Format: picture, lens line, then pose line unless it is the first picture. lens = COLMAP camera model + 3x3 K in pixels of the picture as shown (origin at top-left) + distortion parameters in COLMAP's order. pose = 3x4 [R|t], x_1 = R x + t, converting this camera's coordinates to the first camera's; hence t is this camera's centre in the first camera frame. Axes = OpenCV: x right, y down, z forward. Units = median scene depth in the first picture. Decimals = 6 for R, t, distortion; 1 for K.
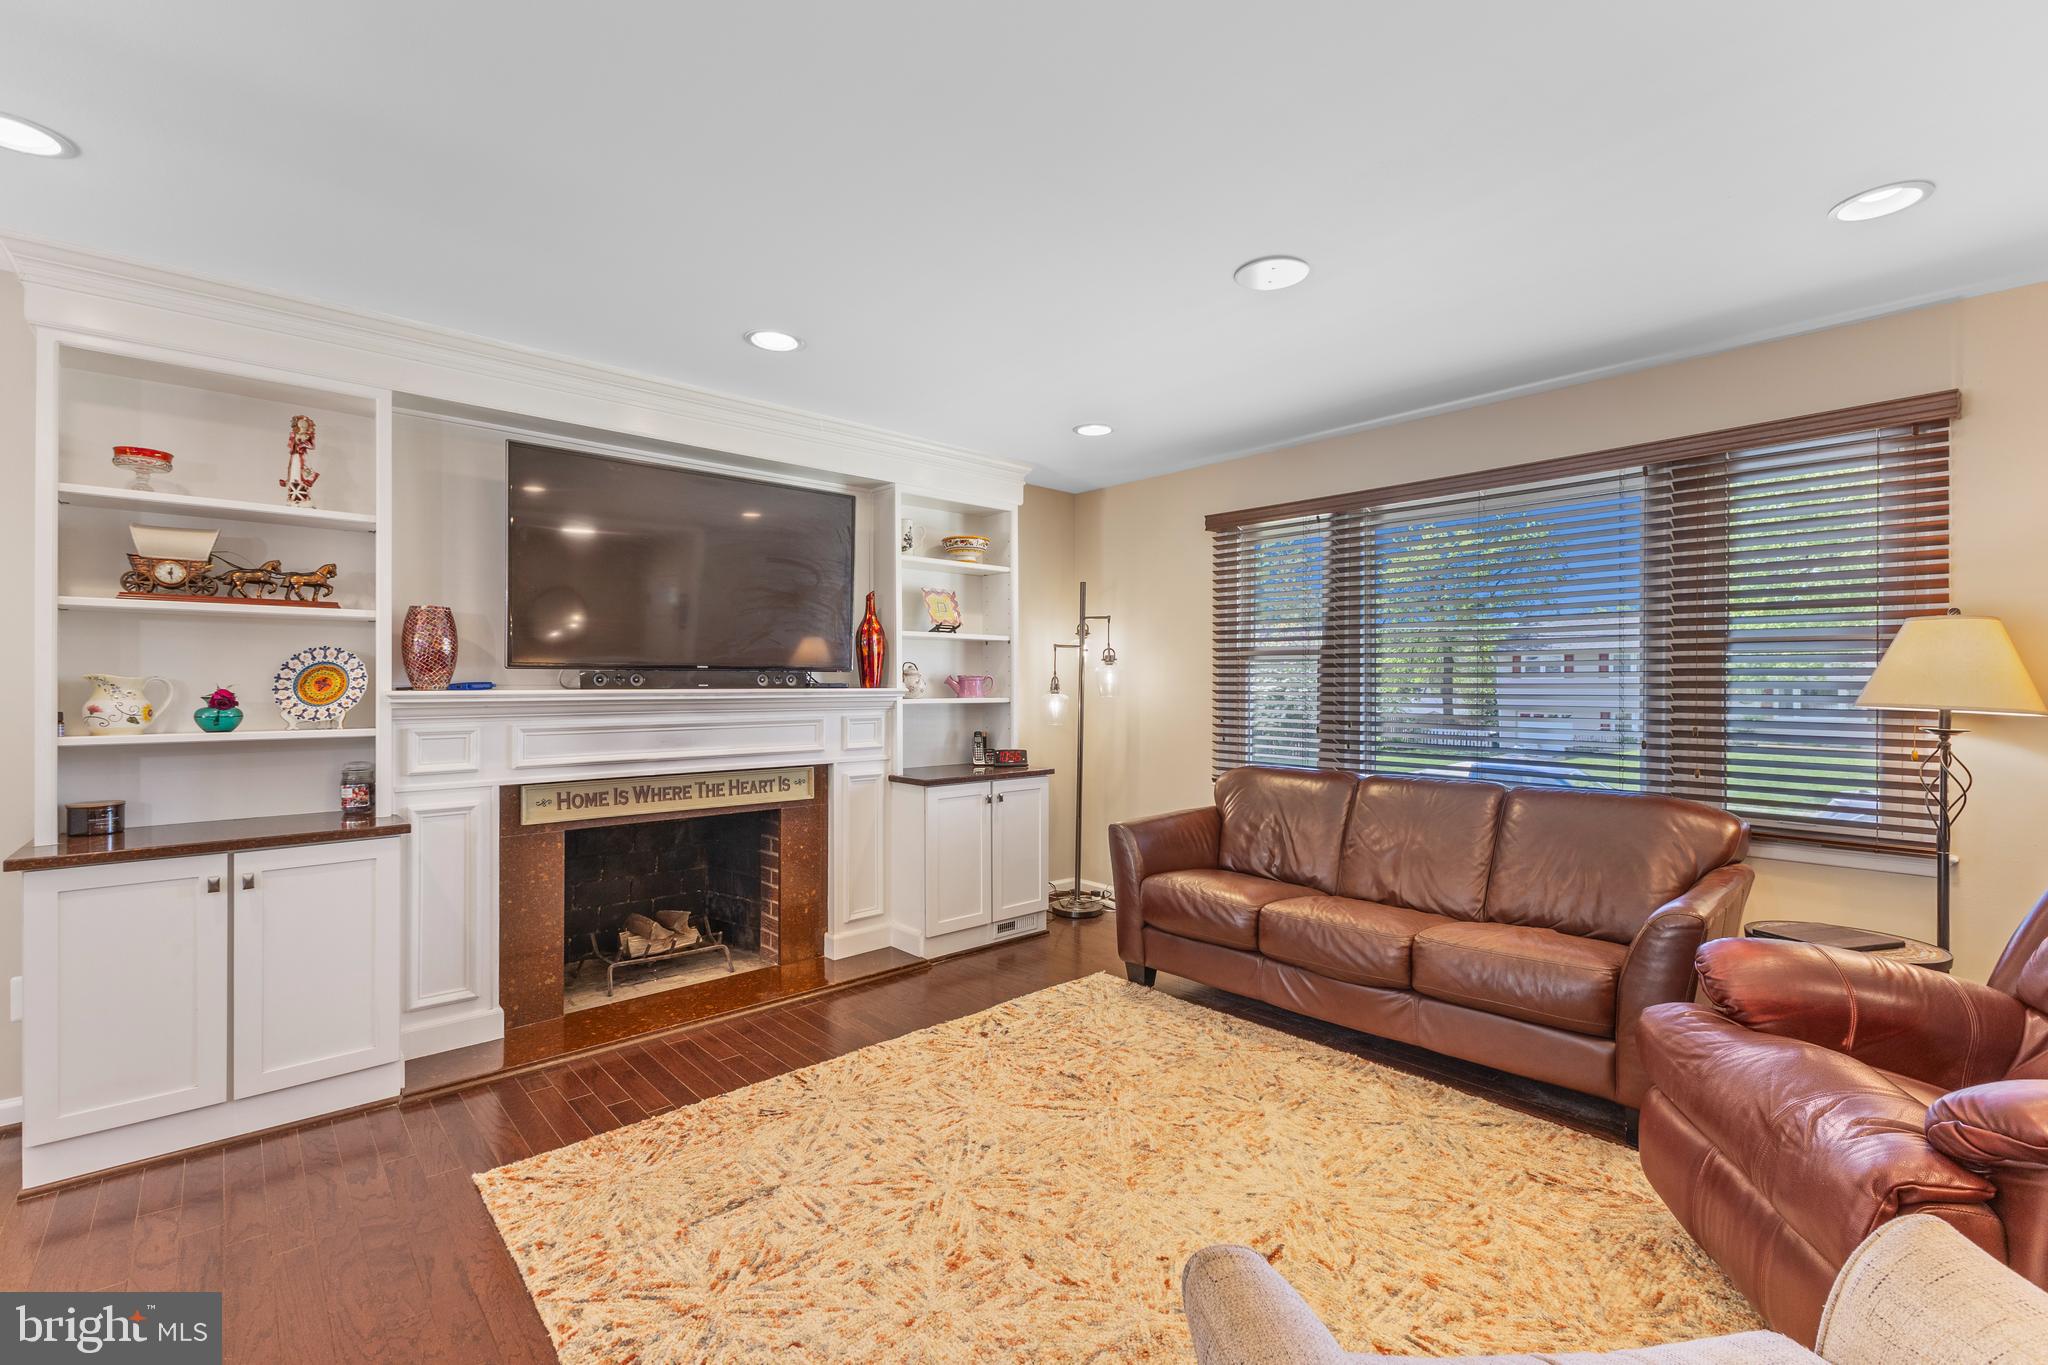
lens RADIAL K [[882.5, 0, 1024.3], [0, 882.5, 683.8], [0, 0, 1]] dist [0.014094, -0.004854]
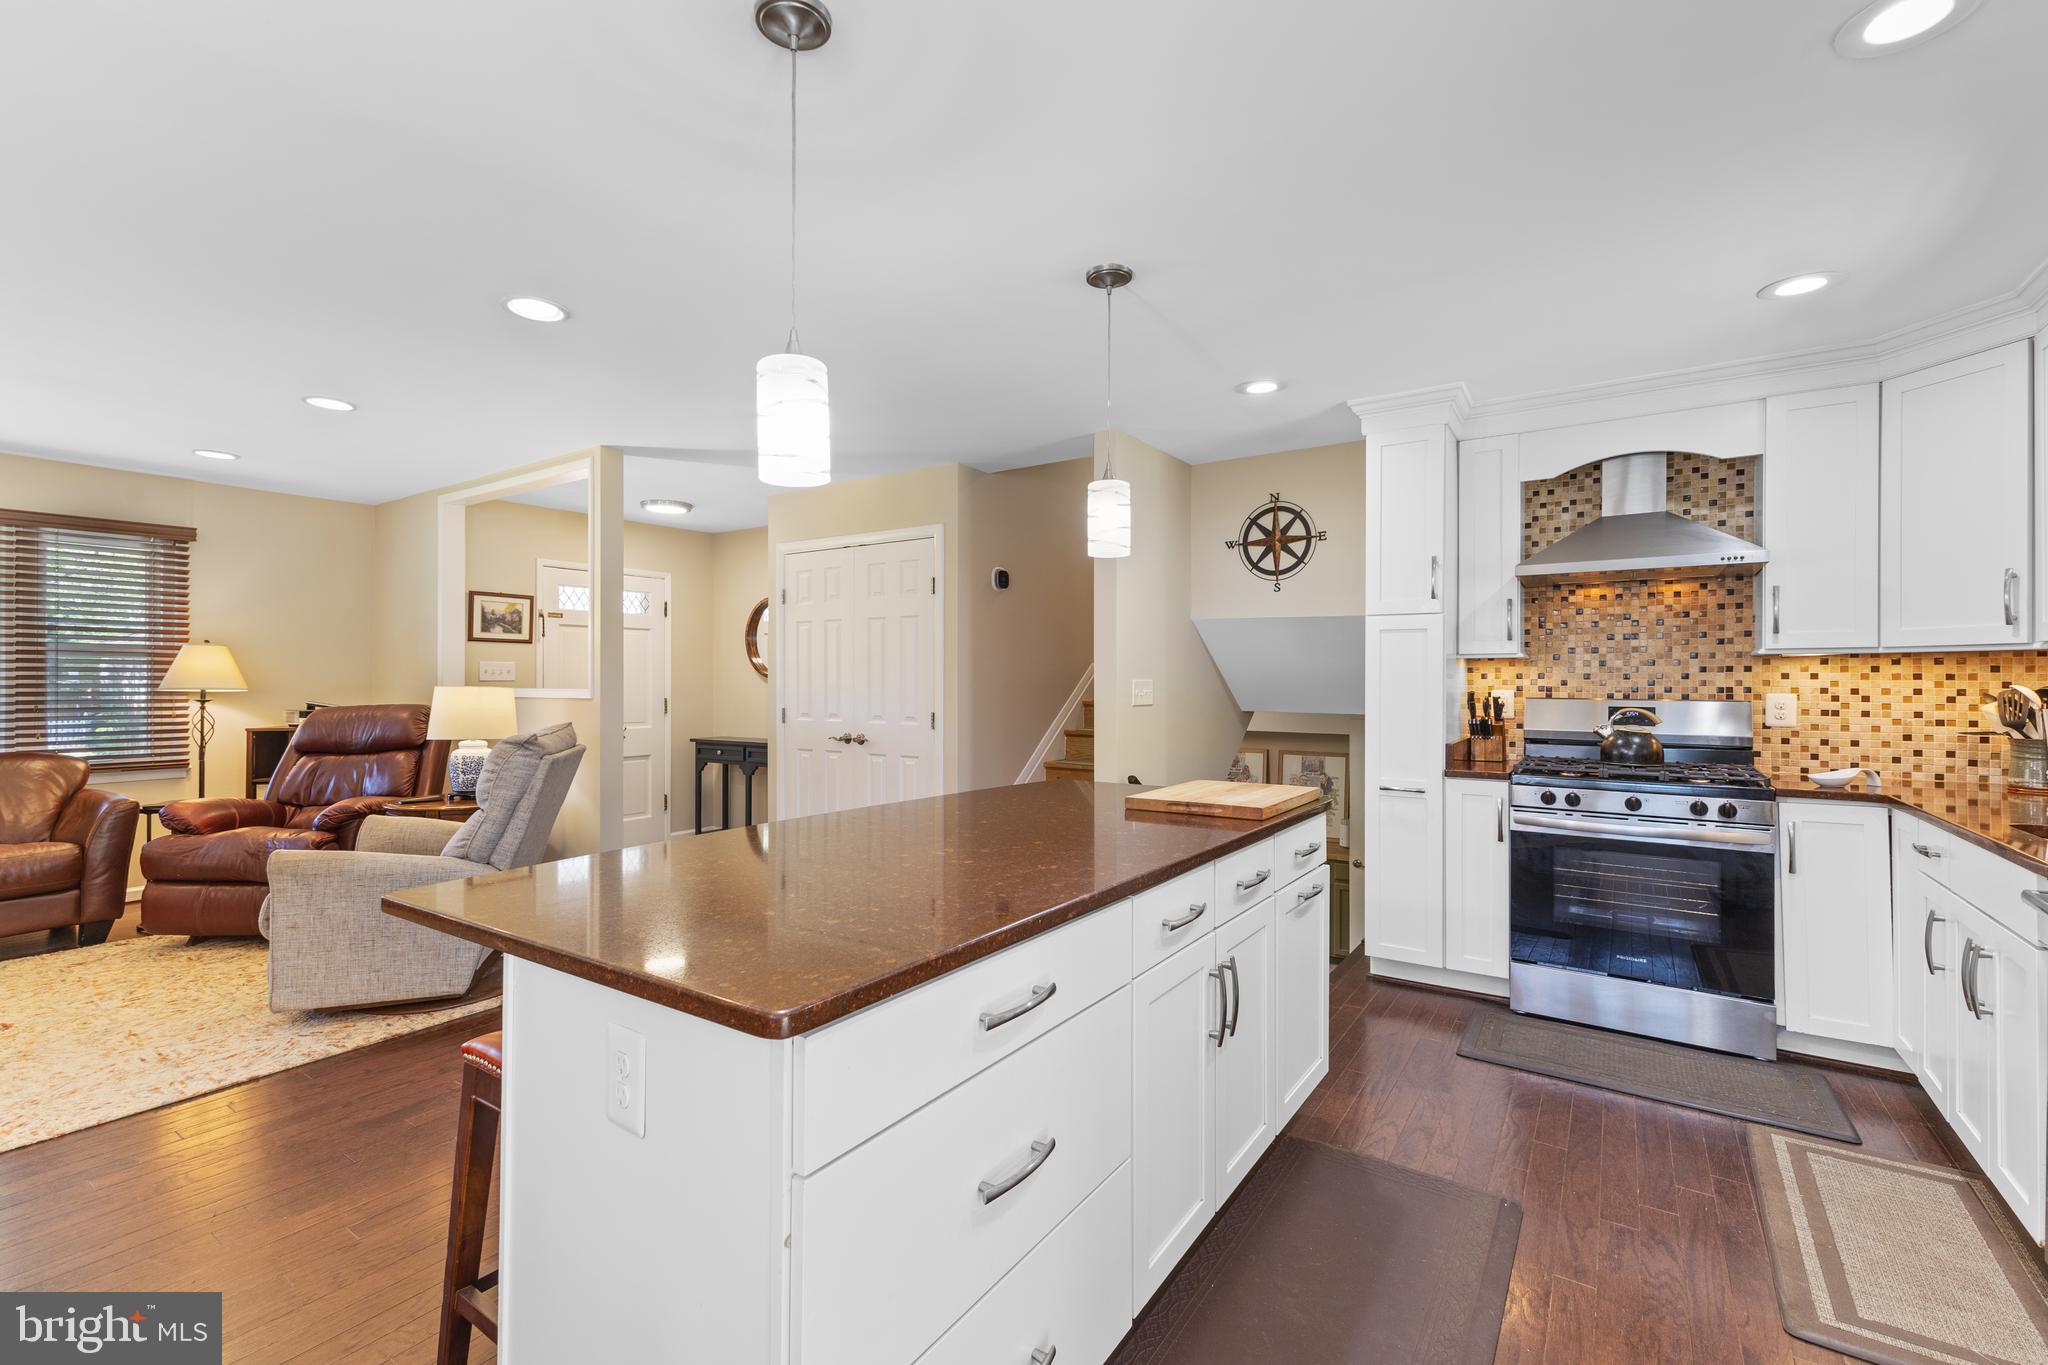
lens RADIAL K [[882.5, 0, 1022.6], [0, 882.5, 675.7], [0, 0, 1]] dist [0.014094, -0.004854]
pose [[-0.231399, 0.001816, 0.972857, -1.142081], [-0.002692, 0.999993, -0.002507, -0.002213], [-0.972855, -0.003199, -0.231393, -0.289688]]
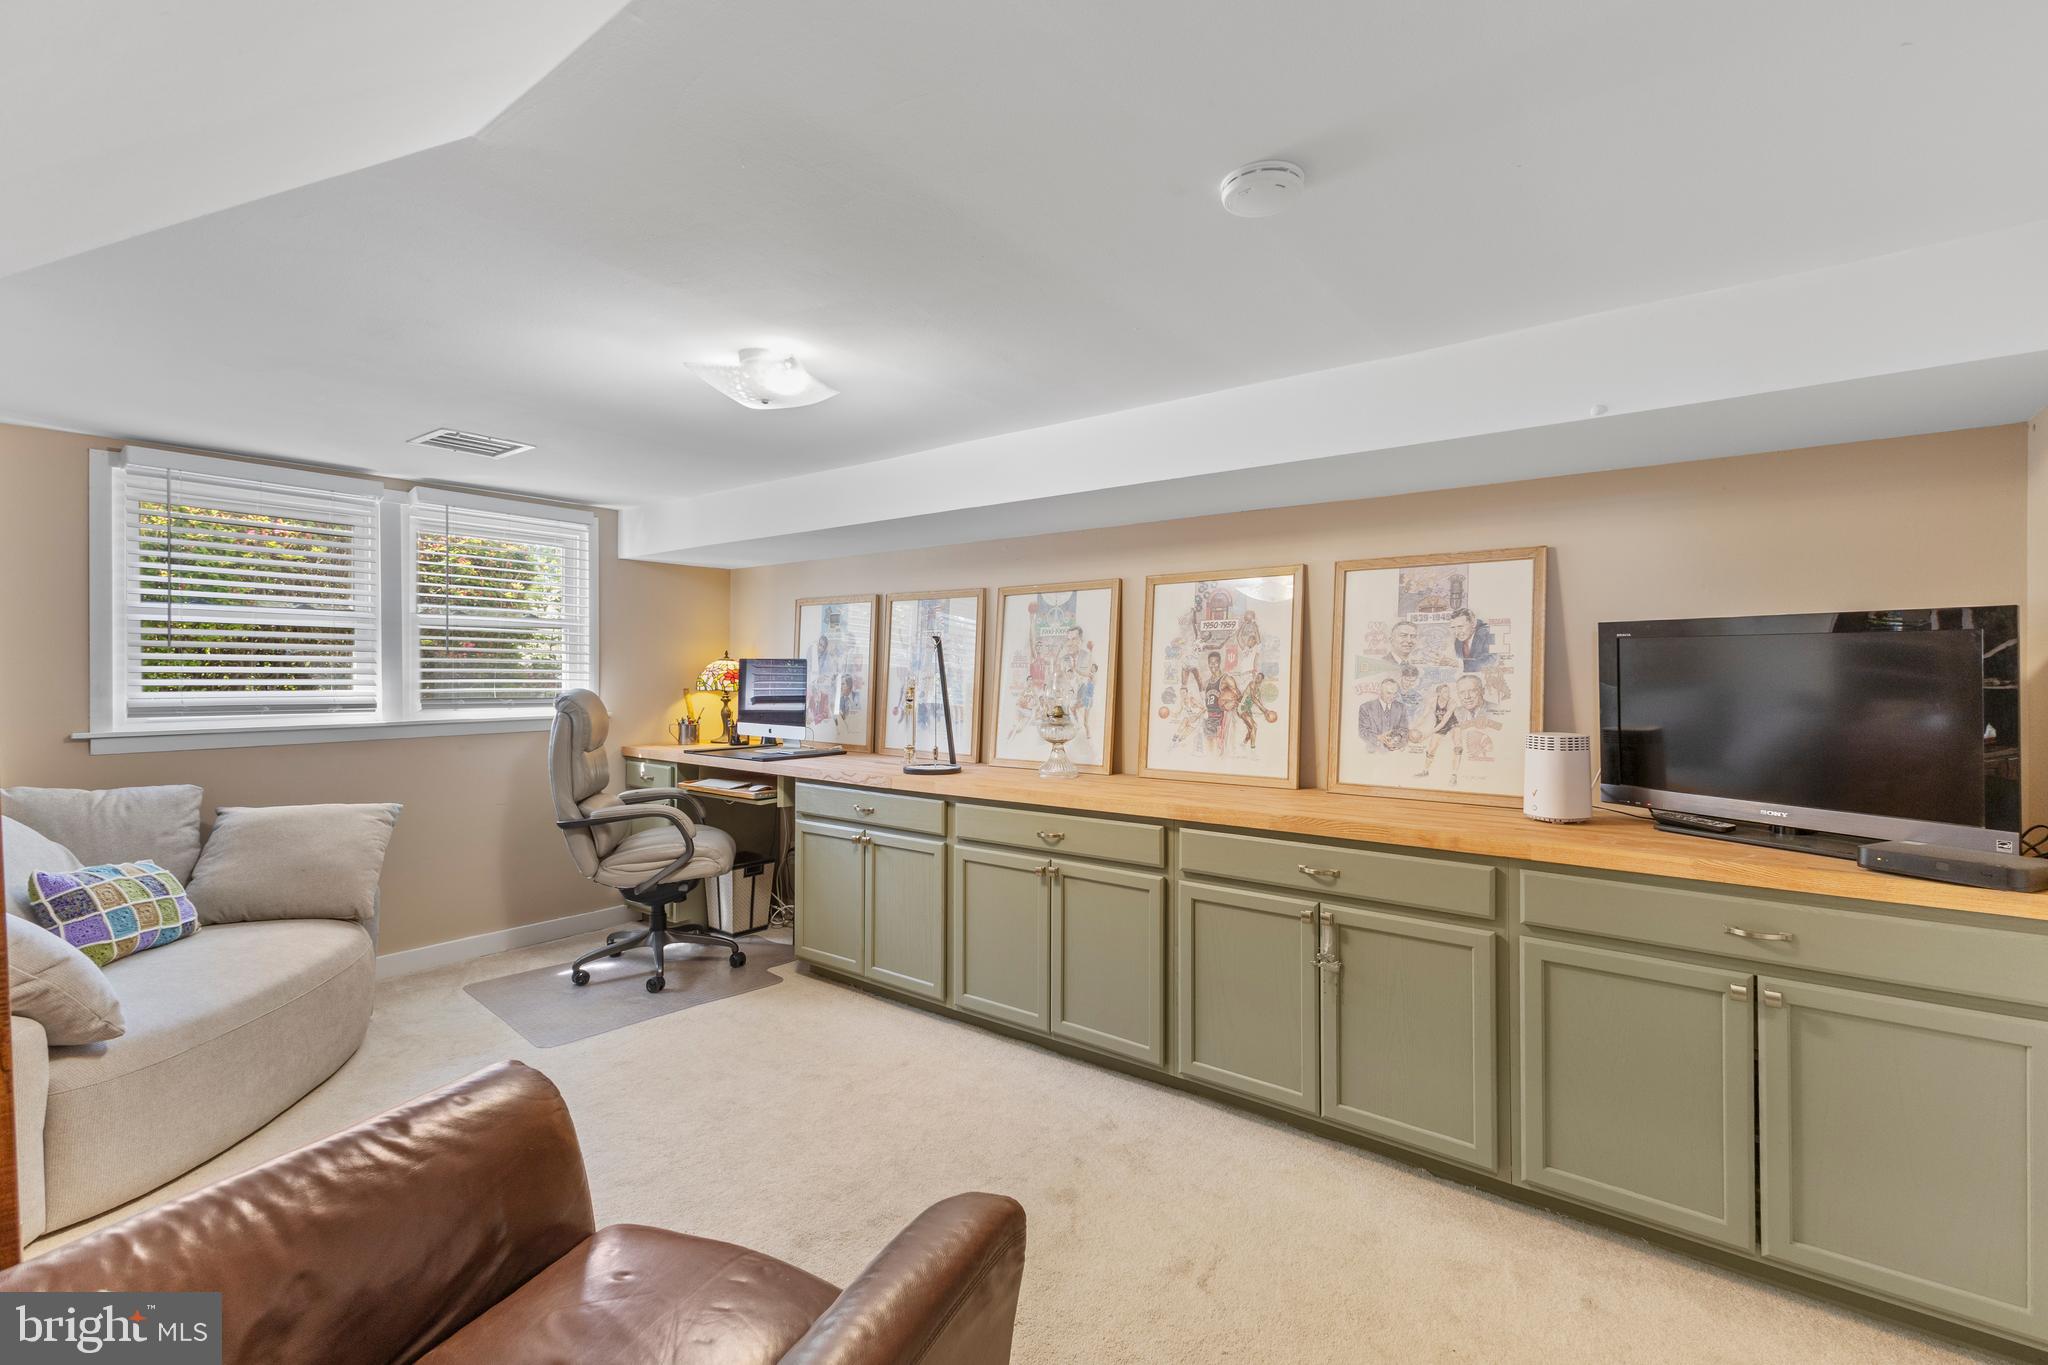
lens RADIAL K [[882.5, 0, 1037.4], [0, 882.5, 672.9], [0, 0, 1]] dist [0.014094, -0.004854]
pose [[-0.189283, -0.004570, 0.981912, 0.267069], [-0.003391, 0.999986, 0.004000, 0.313835], [-0.981917, -0.002573, -0.189296, -1.090124]]
